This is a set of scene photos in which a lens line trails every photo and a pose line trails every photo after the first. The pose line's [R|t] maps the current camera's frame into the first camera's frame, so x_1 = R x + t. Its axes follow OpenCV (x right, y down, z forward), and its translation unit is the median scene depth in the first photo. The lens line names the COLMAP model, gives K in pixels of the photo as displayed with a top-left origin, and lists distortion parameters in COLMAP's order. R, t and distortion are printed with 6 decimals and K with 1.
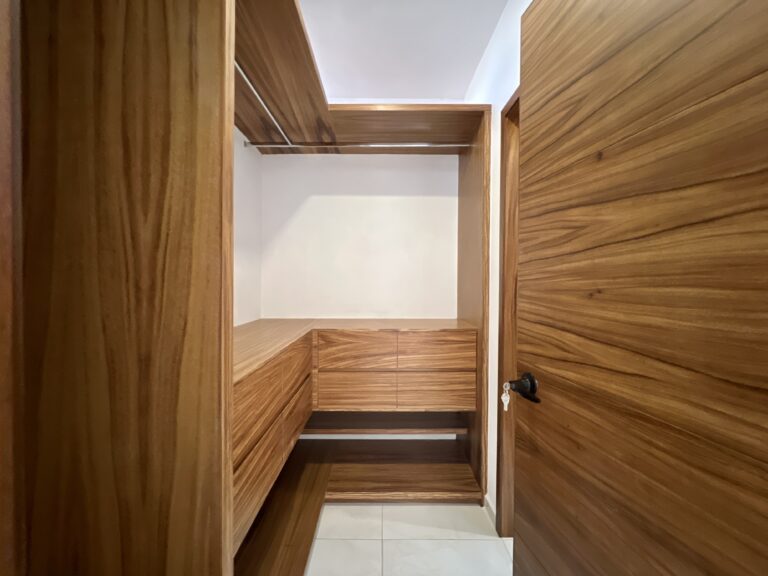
lens RADIAL K [[311.4, 0, 388.4], [0, 311.4, 287.2], [0, 0, 1]] dist [-0.002563, 0.001159]
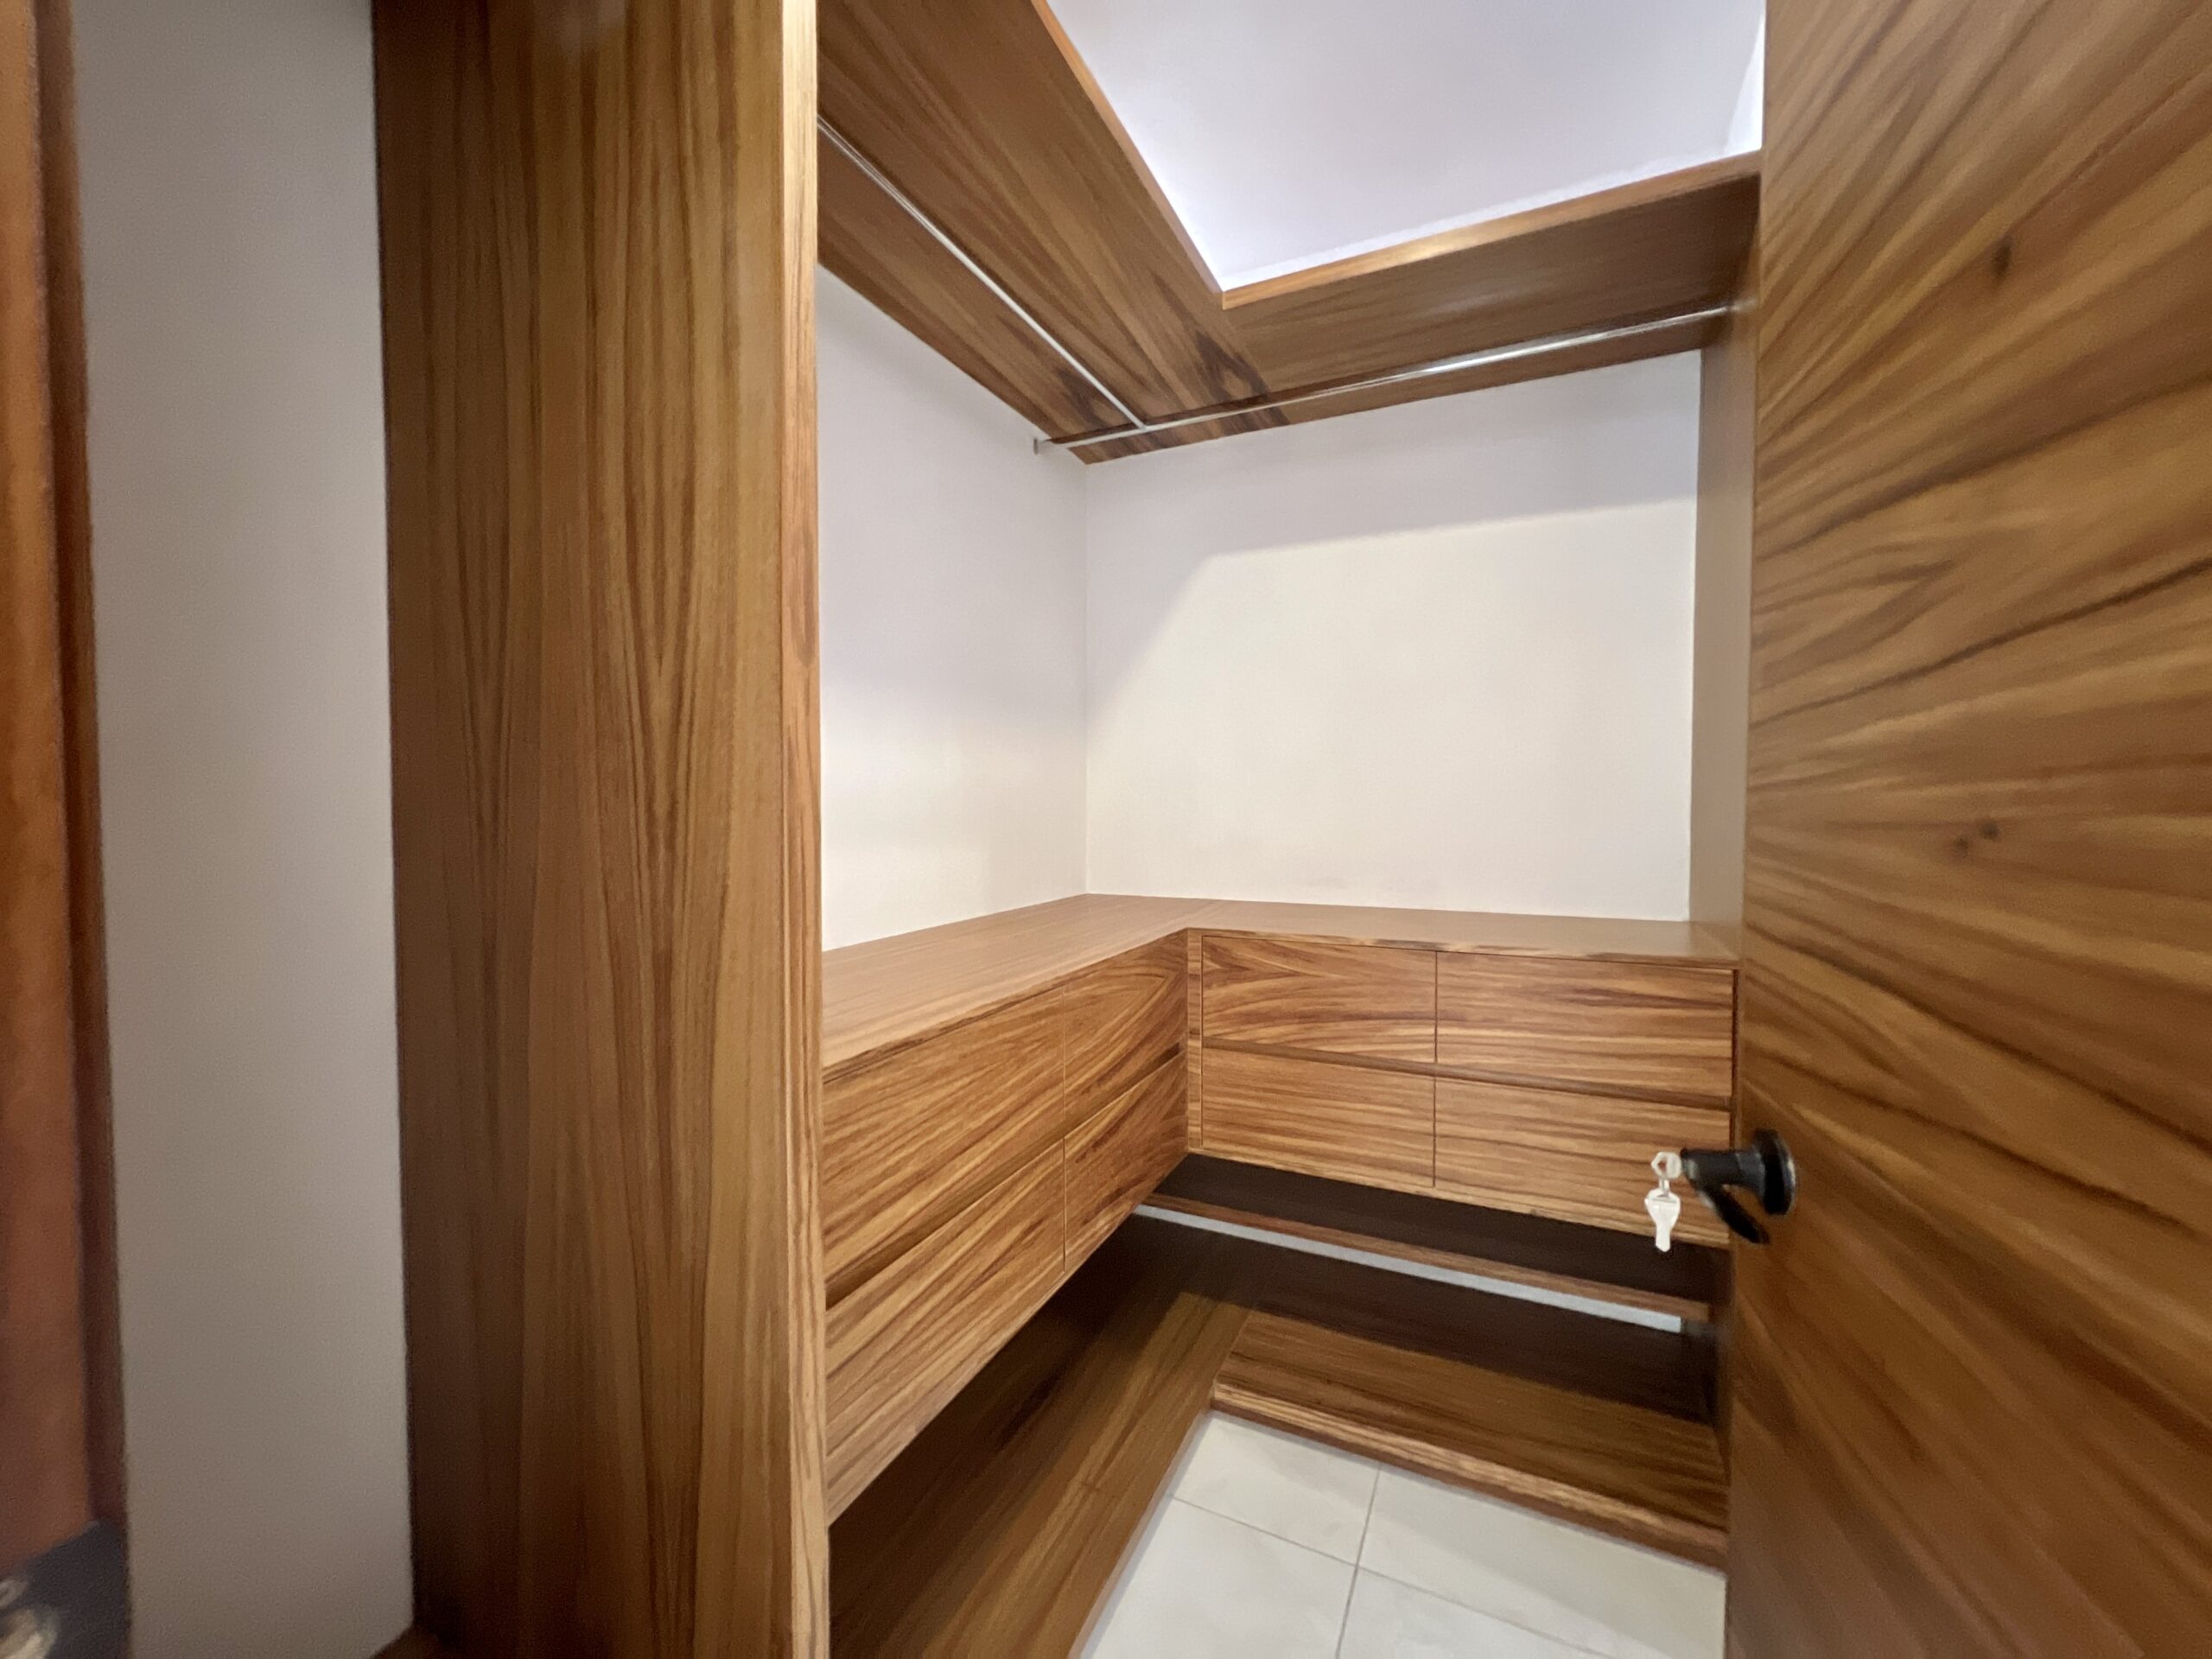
lens RADIAL K [[892.5, 0, 1115.0], [0, 892.5, 827.6], [0, 0, 1]] dist [-0.001538, 0.000529]
pose [[0.897748, 0.007522, -0.440446, 0.282618], [0.000155, 0.999849, 0.017391, -0.000803], [0.440510, -0.015680, 0.897611, 0.062002]]
